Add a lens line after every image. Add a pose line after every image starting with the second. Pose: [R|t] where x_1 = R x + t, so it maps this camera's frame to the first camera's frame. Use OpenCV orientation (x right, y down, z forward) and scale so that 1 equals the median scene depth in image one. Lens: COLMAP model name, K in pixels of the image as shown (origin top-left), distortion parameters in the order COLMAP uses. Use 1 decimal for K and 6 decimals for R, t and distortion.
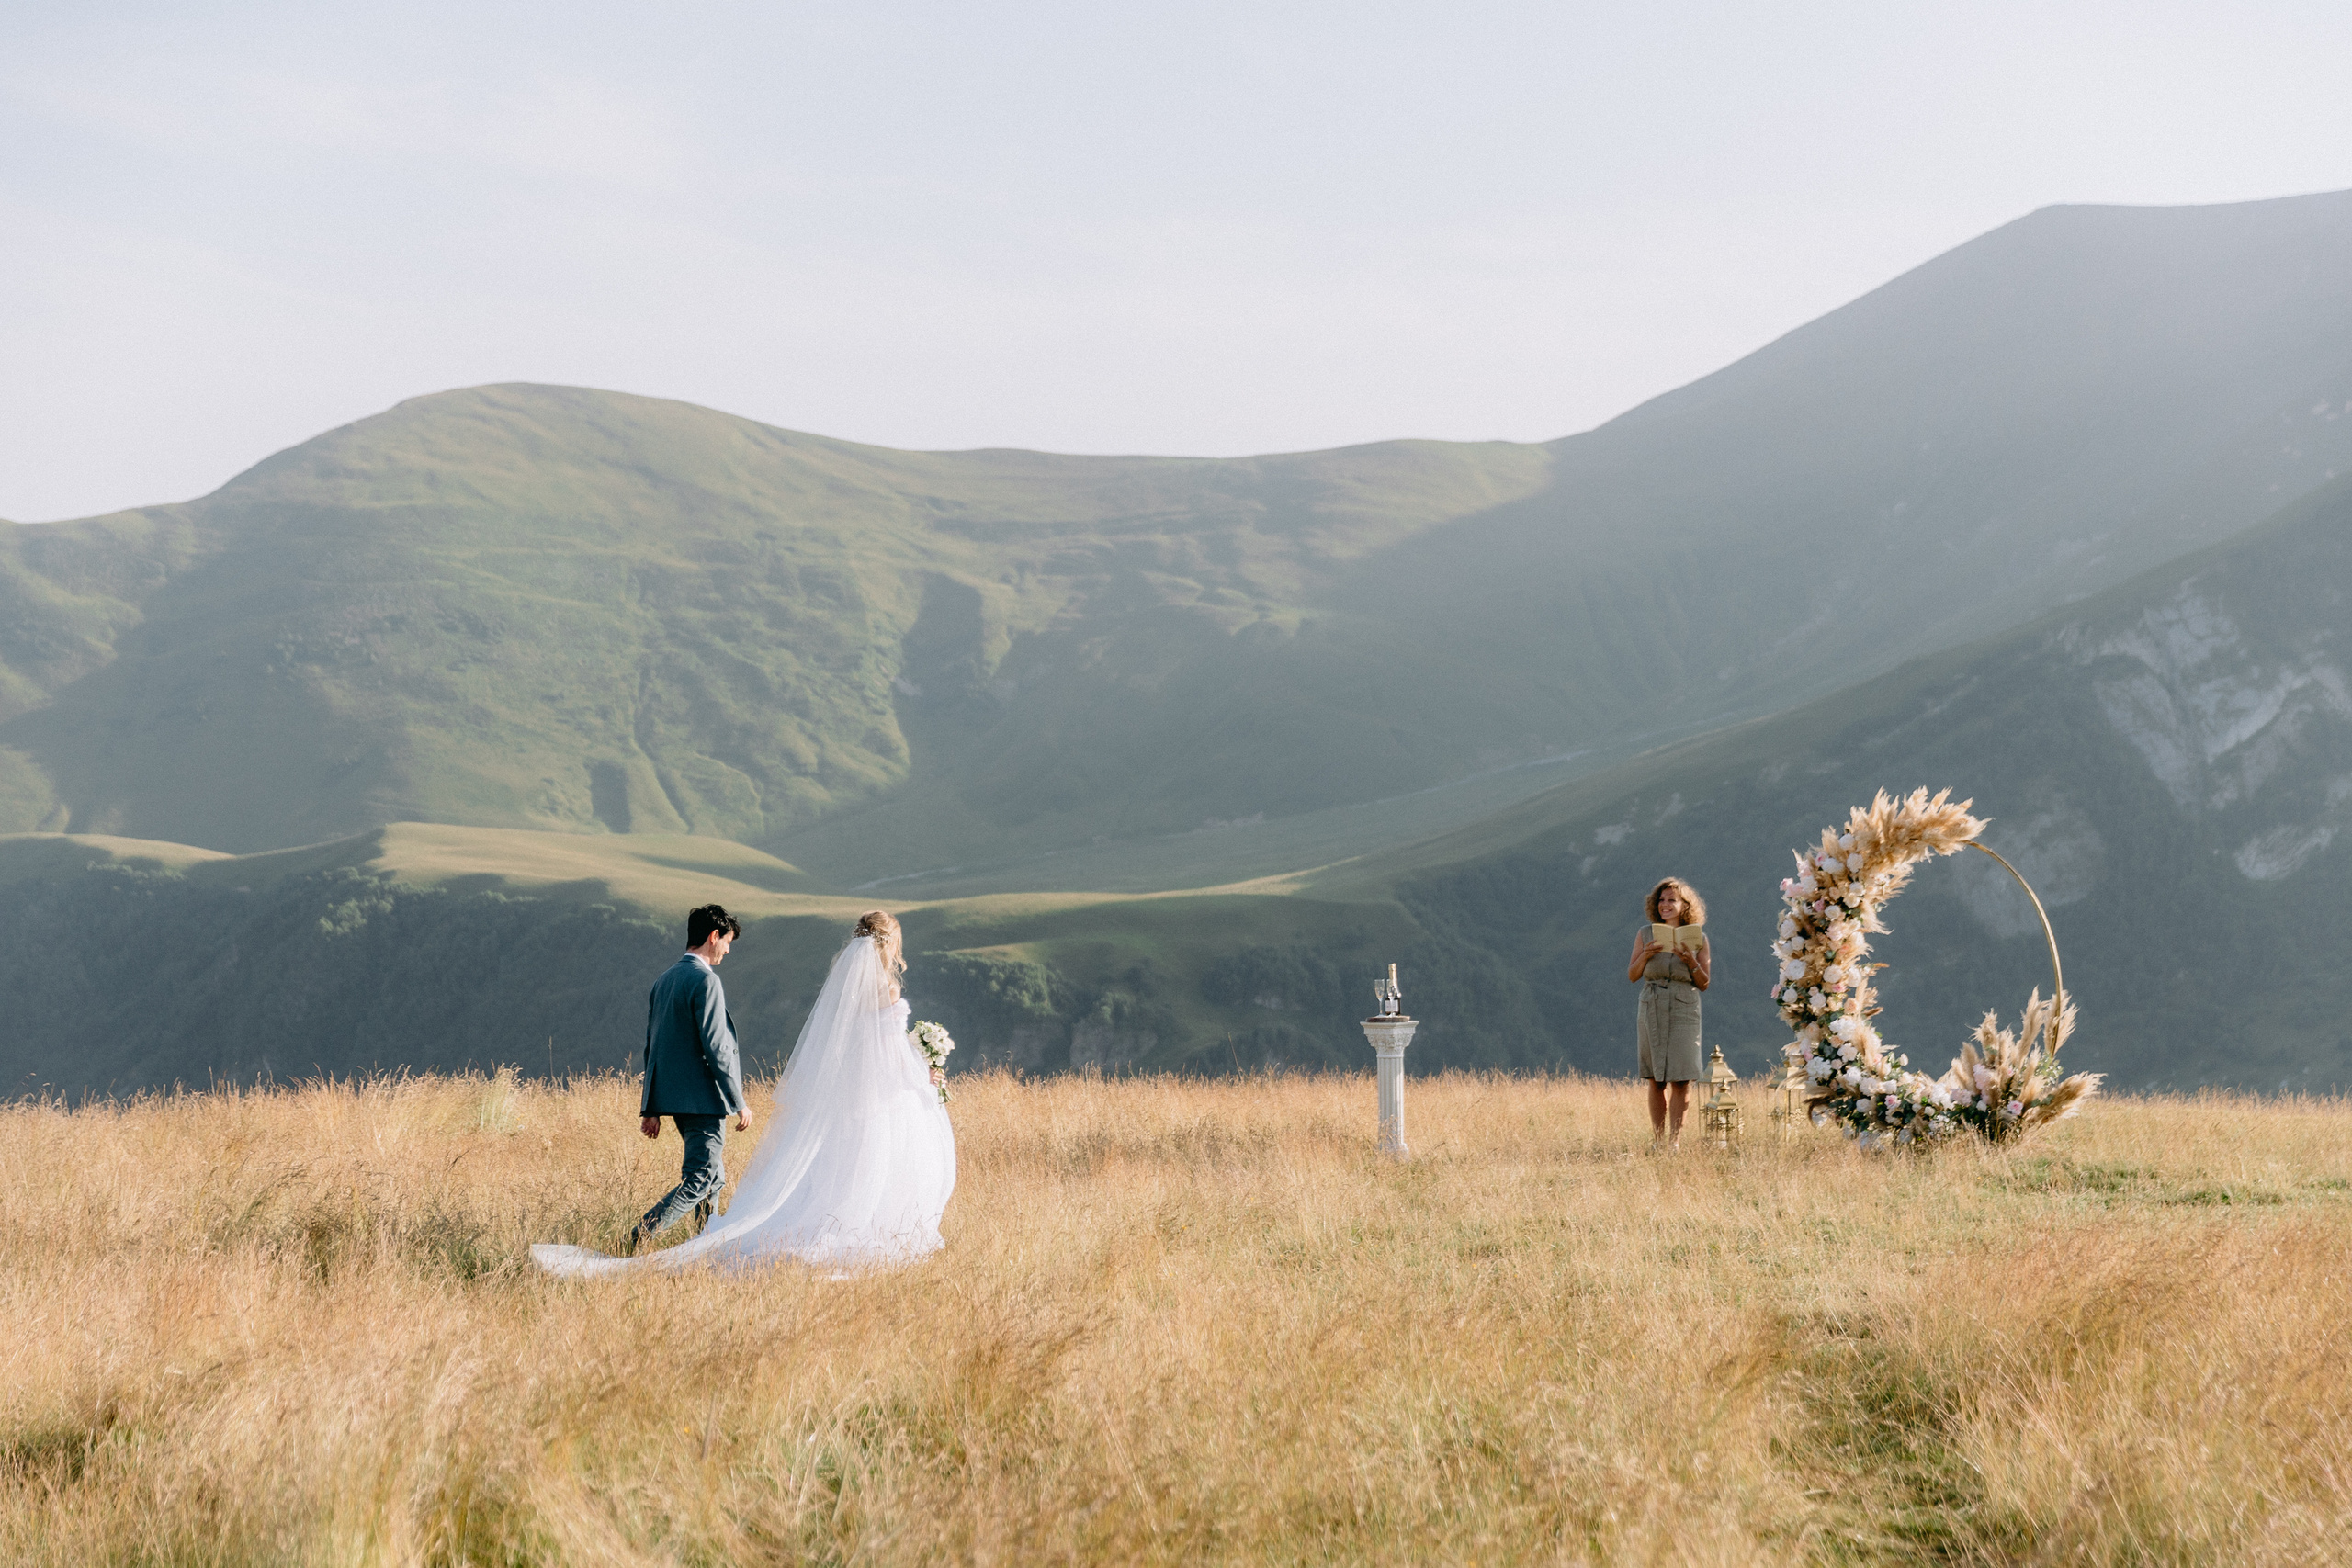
lens RADIAL K [[3674.5, 0, 1176.6], [0, 3674.5, 776.6], [0, 0, 1]] dist [0.005478, 0.000000]
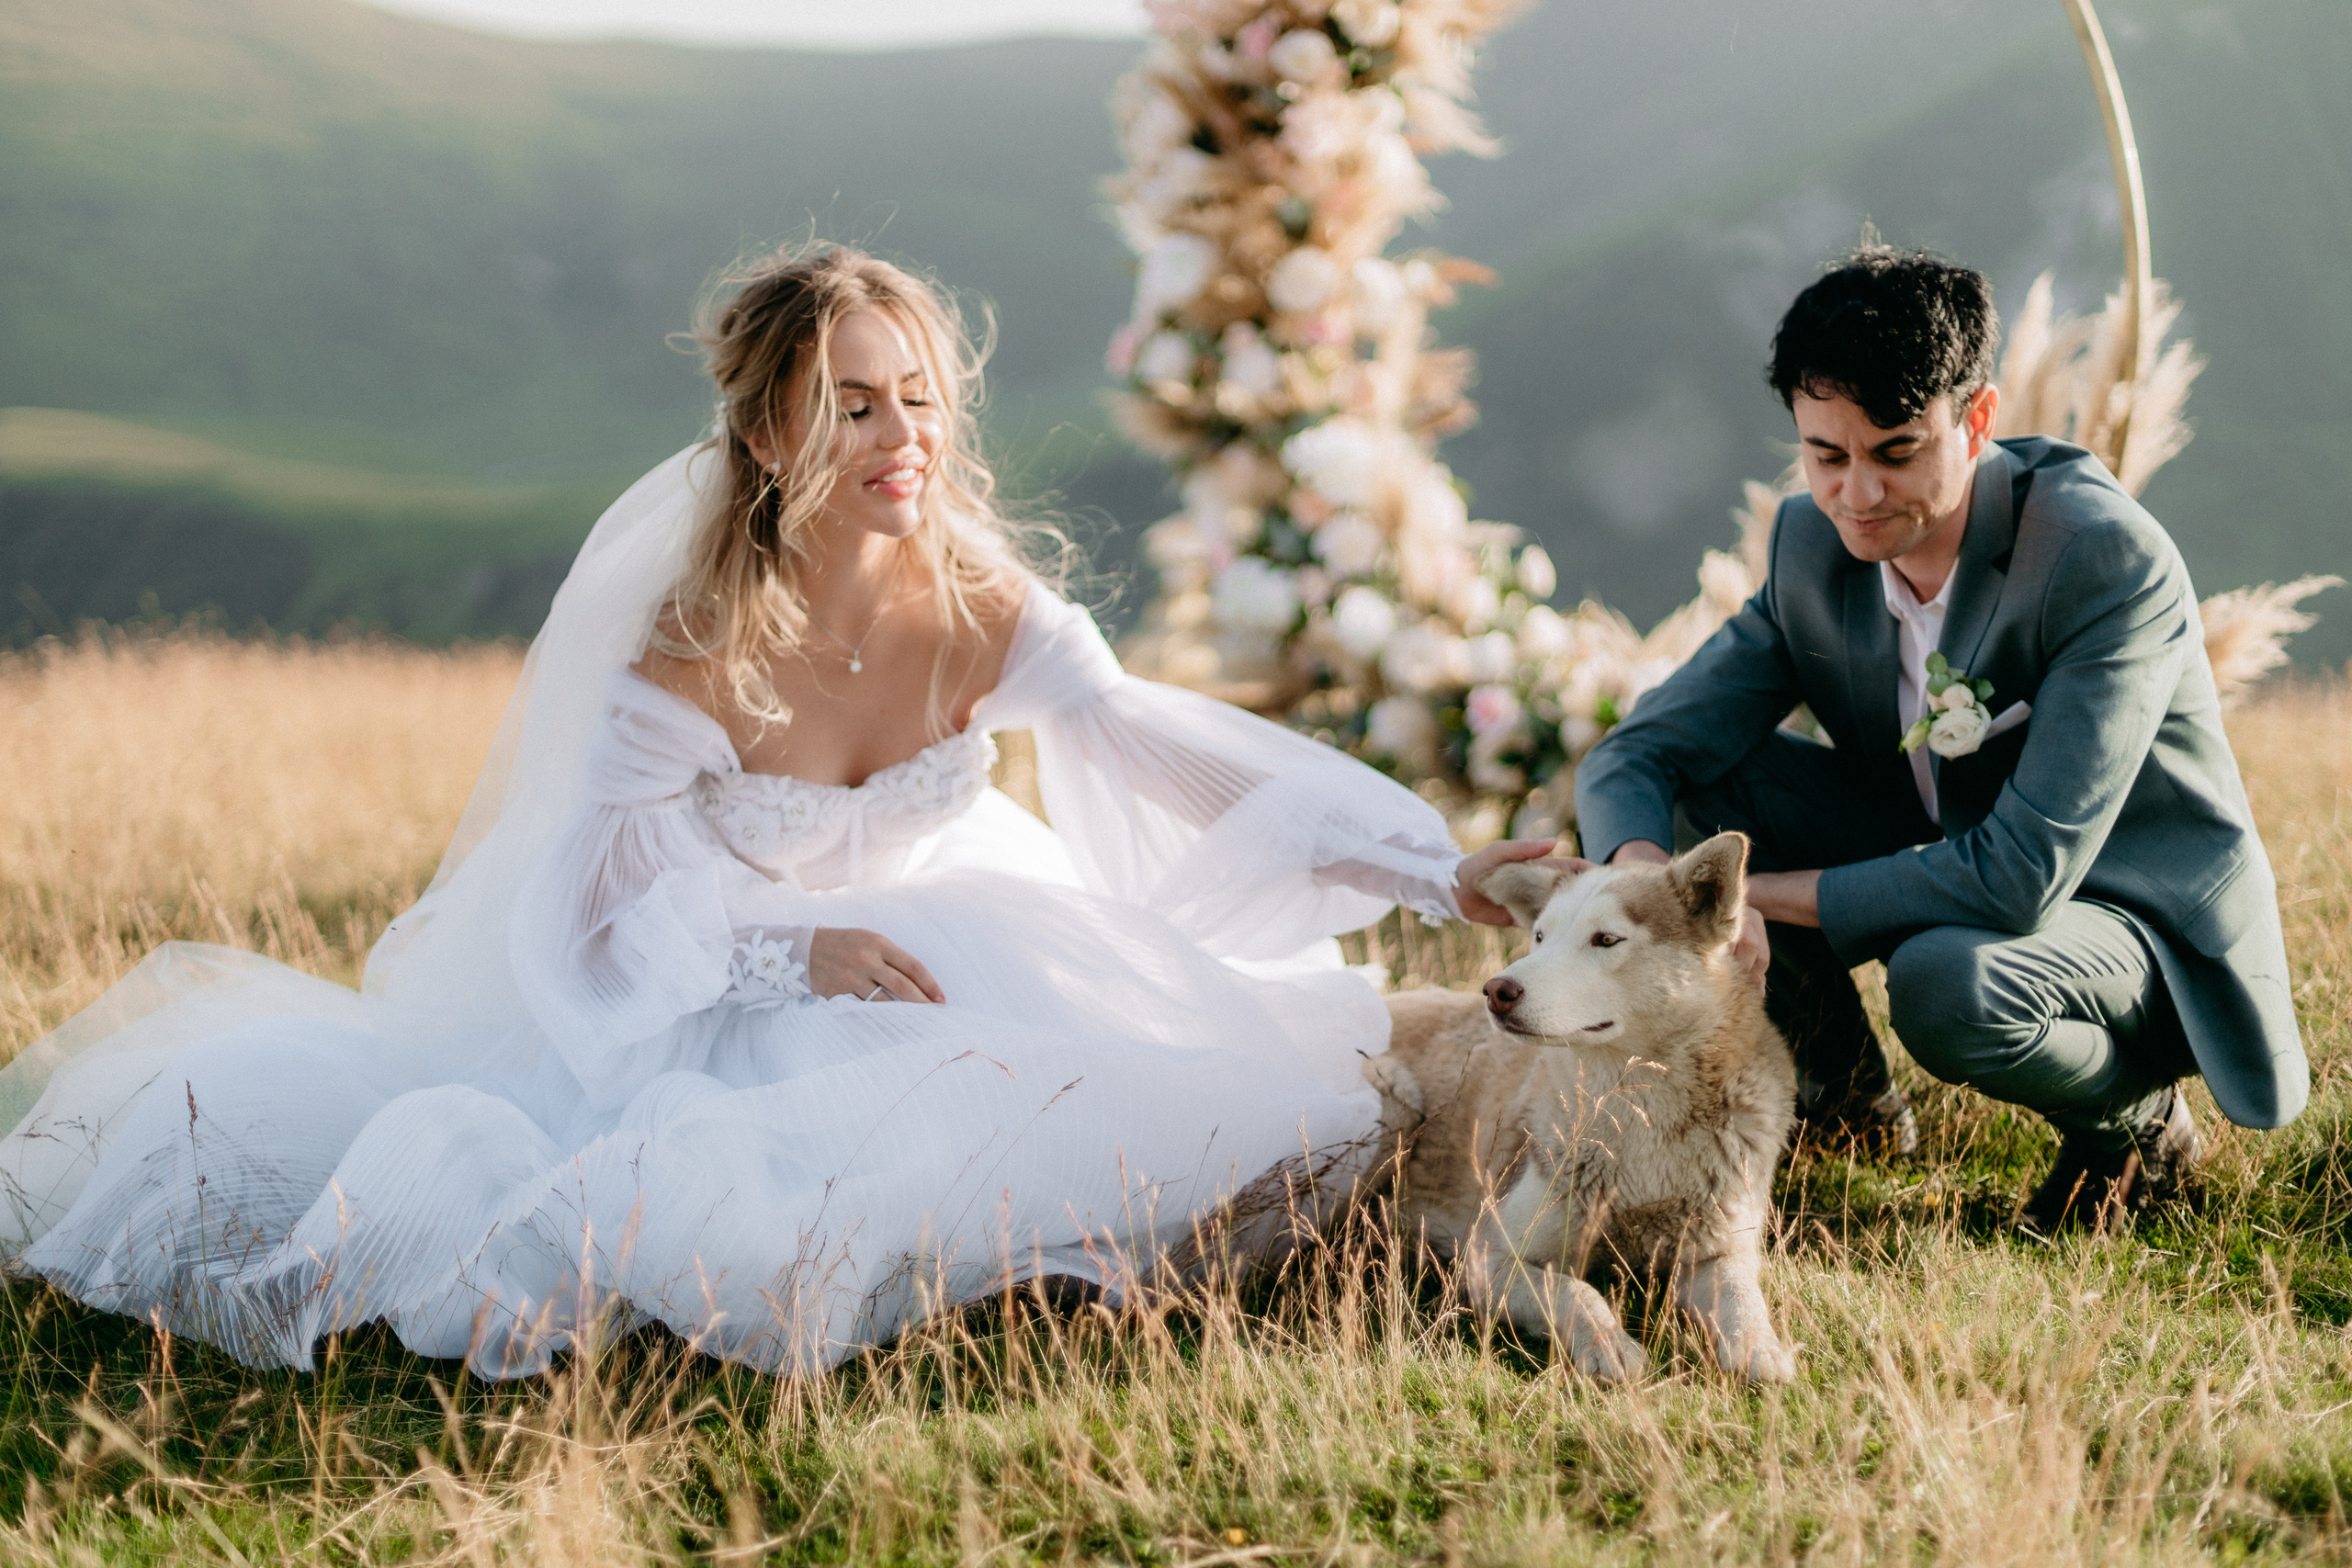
lens RADIAL K [[3390.7, 0, 1180.3], [0, 3390.7, 784.8], [0, 0, 1]] dist [-0.022060, 0.000000]
pose [[0.996543, -0.008932, 0.082591, 0.145858], [-0.001264, 0.992457, 0.122585, 0.060607], [-0.083063, -0.122265, 0.989016, 0.726622]]
